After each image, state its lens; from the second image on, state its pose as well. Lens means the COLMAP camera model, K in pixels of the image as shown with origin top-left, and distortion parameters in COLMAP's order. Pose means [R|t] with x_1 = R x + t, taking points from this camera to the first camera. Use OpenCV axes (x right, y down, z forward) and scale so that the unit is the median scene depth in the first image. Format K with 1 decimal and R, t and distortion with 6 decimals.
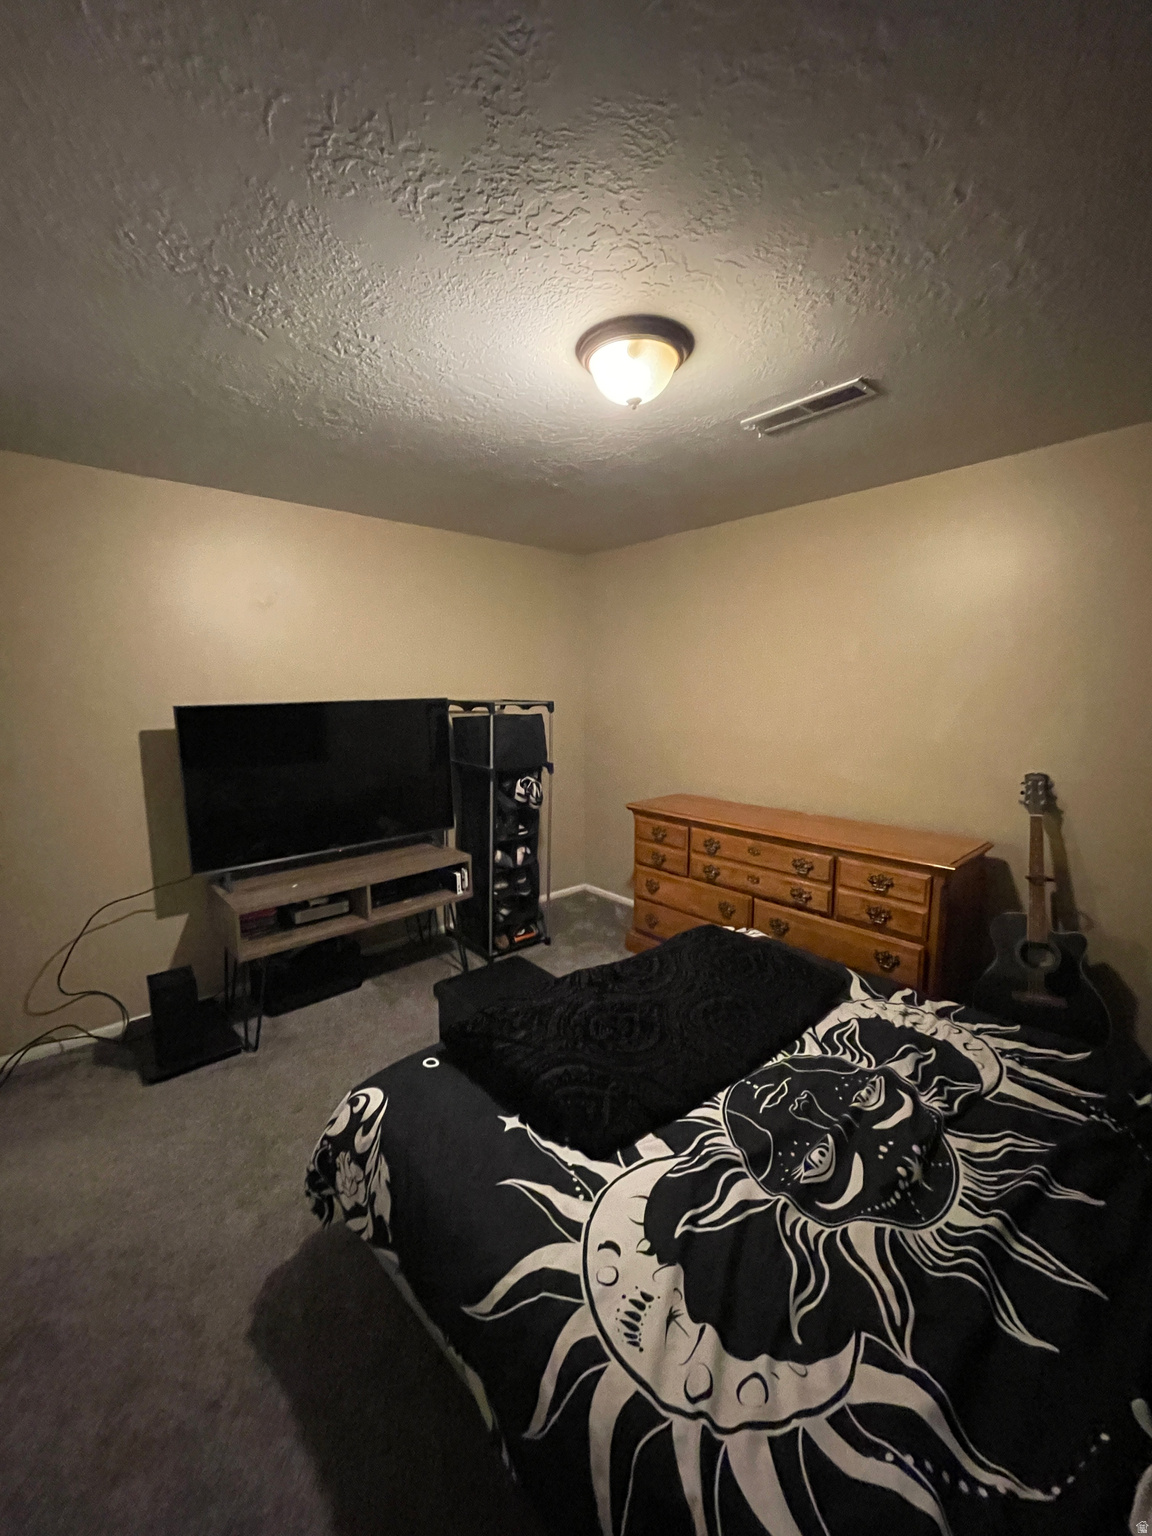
lens RADIAL K [[618.1, 0, 569.1], [0, 618.1, 768.1], [0, 0, 1]] dist [-0.007846, -0.000830]
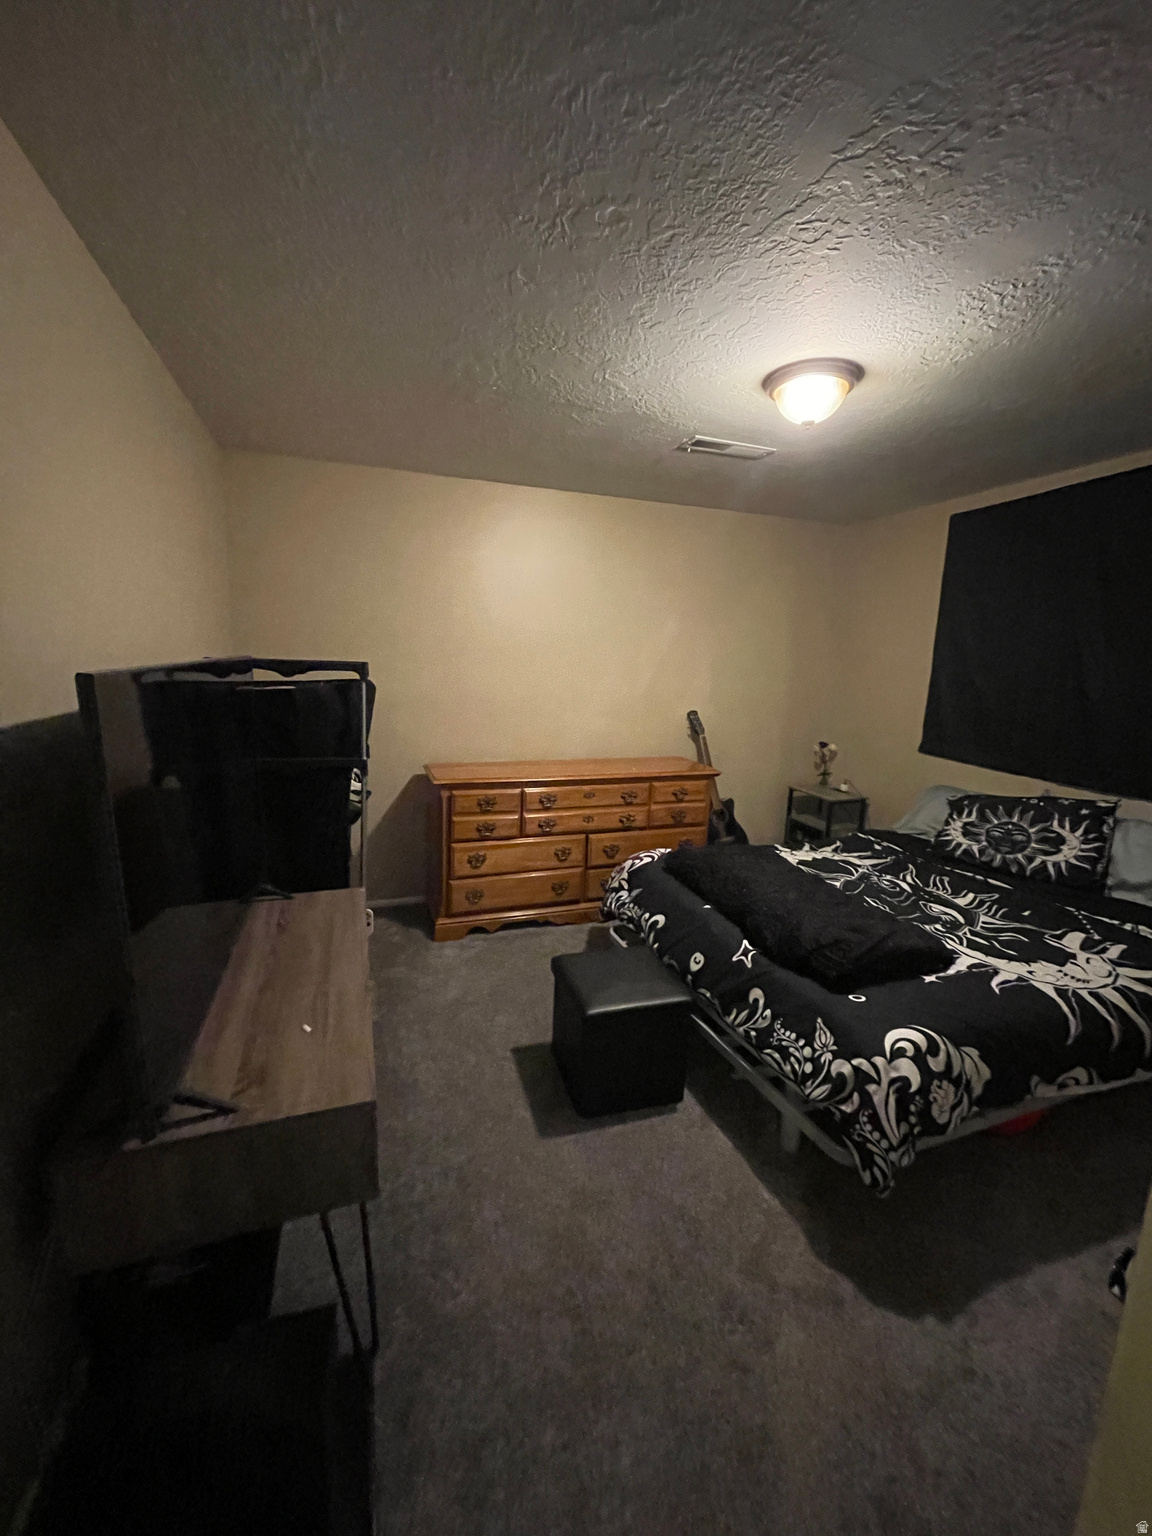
lens RADIAL K [[618.1, 0, 570.4], [0, 618.1, 769.5], [0, 0, 1]] dist [-0.007846, -0.000830]
pose [[0.384017, -0.150960, 0.910902, -1.320780], [0.088018, 0.988036, 0.126636, -0.108958], [-0.919121, 0.031546, 0.392710, 0.991489]]
